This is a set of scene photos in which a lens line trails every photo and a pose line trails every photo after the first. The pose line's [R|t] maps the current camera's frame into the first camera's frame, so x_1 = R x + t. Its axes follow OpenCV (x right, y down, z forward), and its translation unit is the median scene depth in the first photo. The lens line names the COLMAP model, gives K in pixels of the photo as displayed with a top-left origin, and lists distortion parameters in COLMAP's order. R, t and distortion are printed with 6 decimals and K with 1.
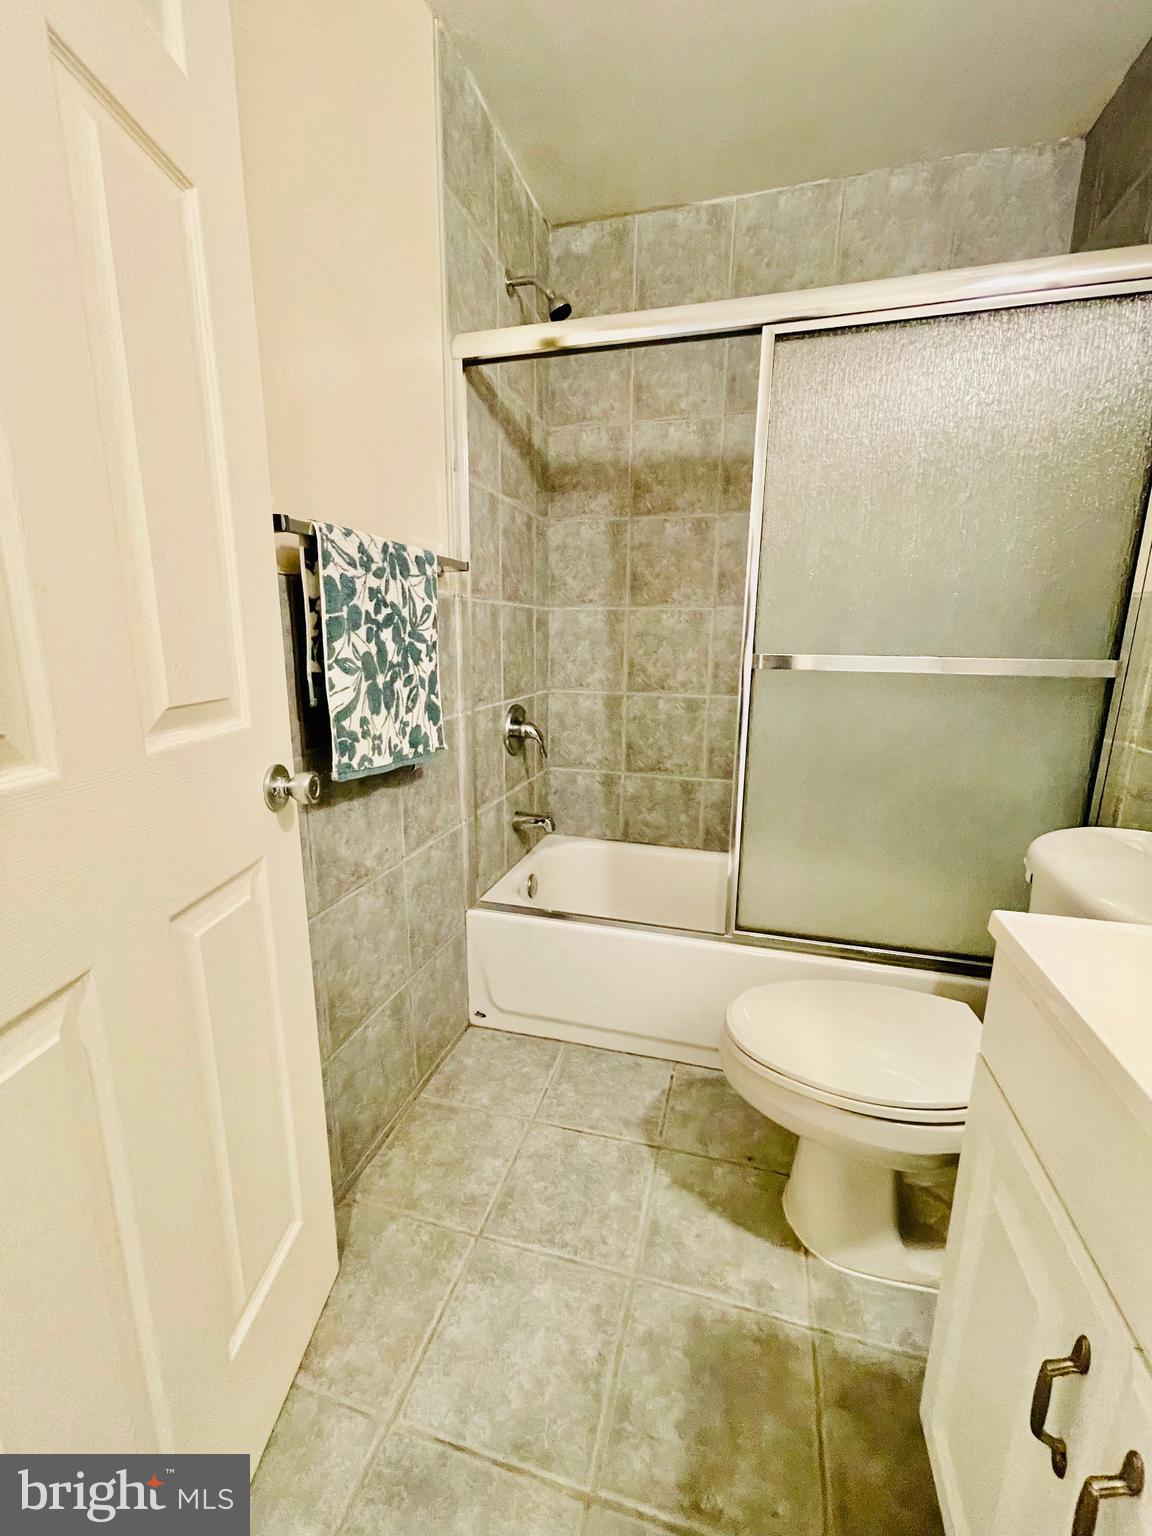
lens RADIAL K [[629.3, 0, 568.7], [0, 629.3, 769.3], [0, 0, 1]] dist [0.005062, 0.000361]
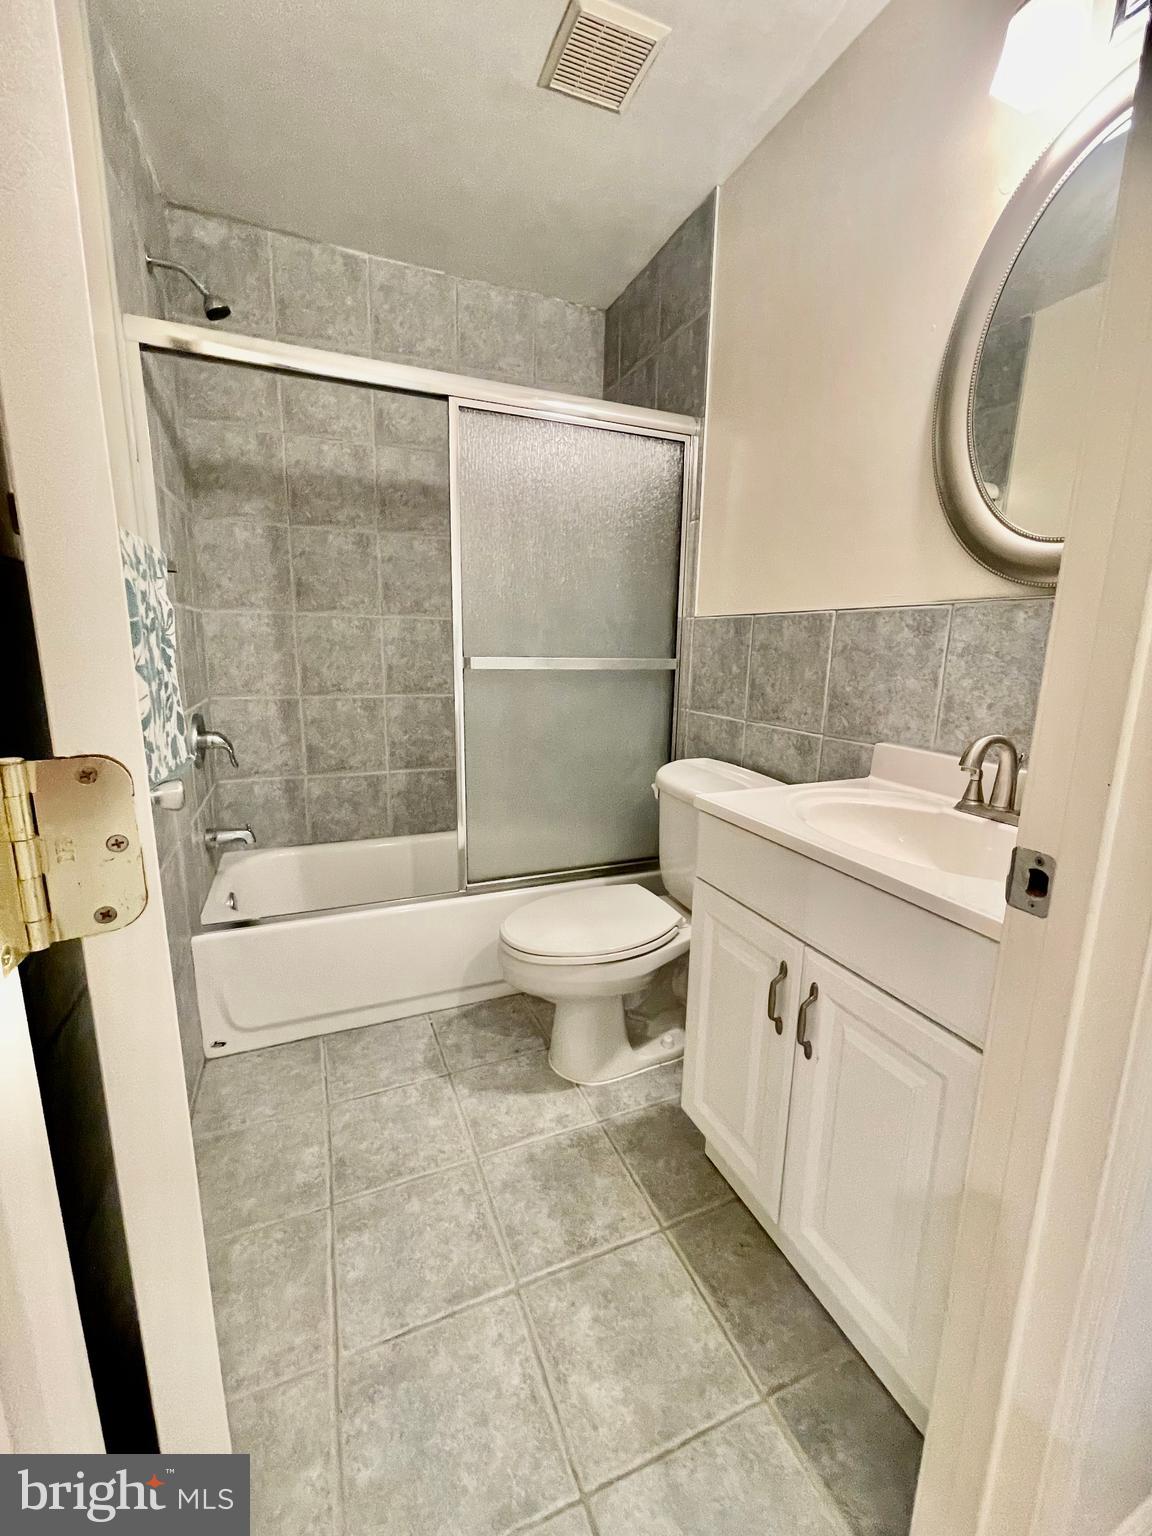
lens RADIAL K [[629.3, 0, 568.7], [0, 629.3, 769.3], [0, 0, 1]] dist [0.005062, 0.000361]
pose [[0.787969, -0.118598, 0.604185, -0.229831], [0.122136, 0.991881, 0.035413, 0.012904], [-0.603480, 0.045888, 0.796057, -0.072749]]
